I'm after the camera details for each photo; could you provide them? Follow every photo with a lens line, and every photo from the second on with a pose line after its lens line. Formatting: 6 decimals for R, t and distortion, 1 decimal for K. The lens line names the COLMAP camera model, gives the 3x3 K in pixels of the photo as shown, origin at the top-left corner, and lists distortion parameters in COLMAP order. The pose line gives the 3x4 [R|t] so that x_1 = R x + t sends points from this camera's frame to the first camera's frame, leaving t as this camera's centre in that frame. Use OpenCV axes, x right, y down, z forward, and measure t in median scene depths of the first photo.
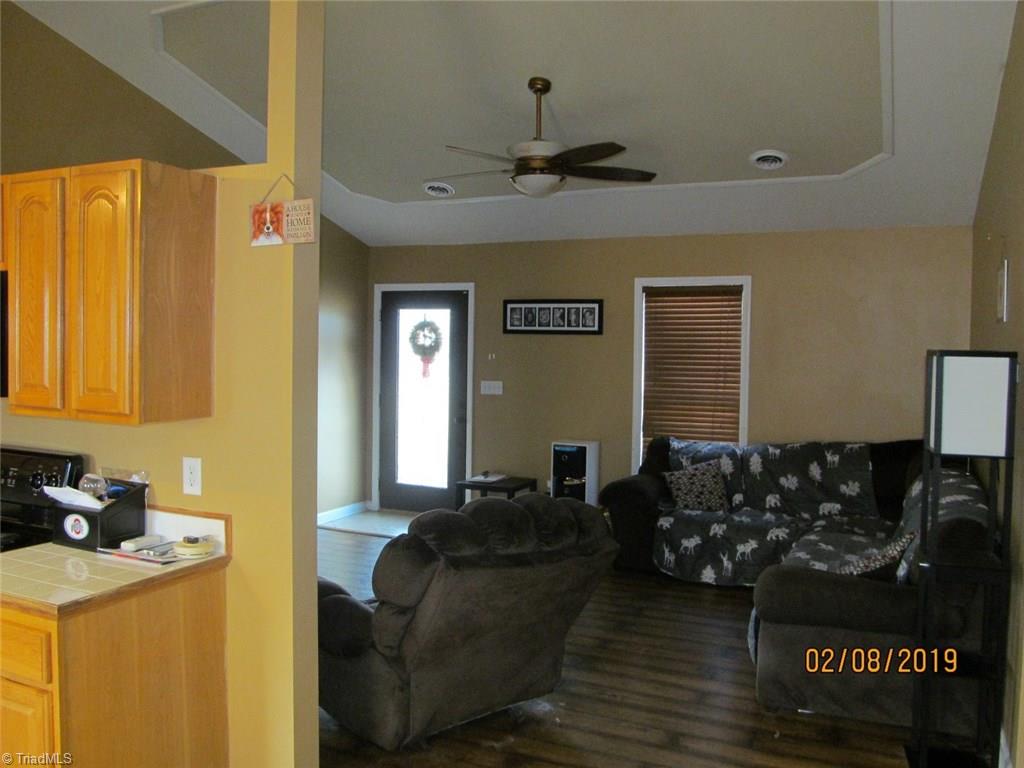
lens RADIAL K [[849.0, 0, 512.6], [0, 849.0, 385.1], [0, 0, 1]] dist [-0.061520, 0.019008]
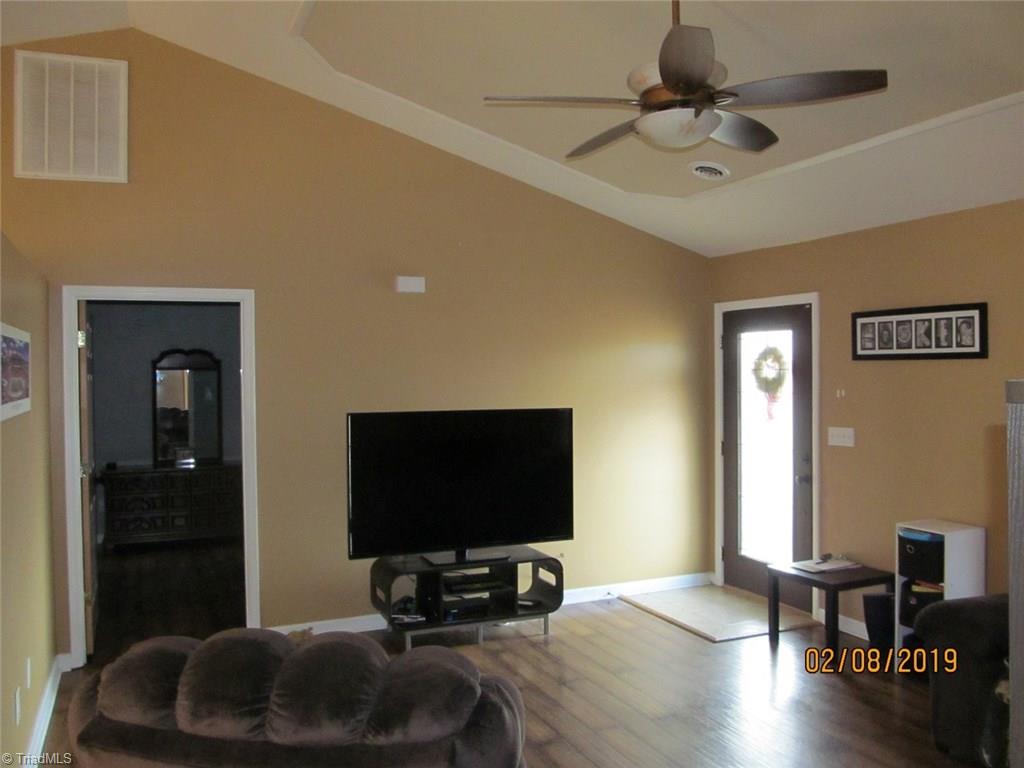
lens RADIAL K [[849.0, 0, 511.8], [0, 849.0, 388.0], [0, 0, 1]] dist [-0.061520, 0.019008]
pose [[0.777418, -0.007917, -0.628934, 0.207580], [-0.014949, 0.999406, -0.031059, -0.011972], [0.628807, 0.033548, 0.776838, 0.277927]]
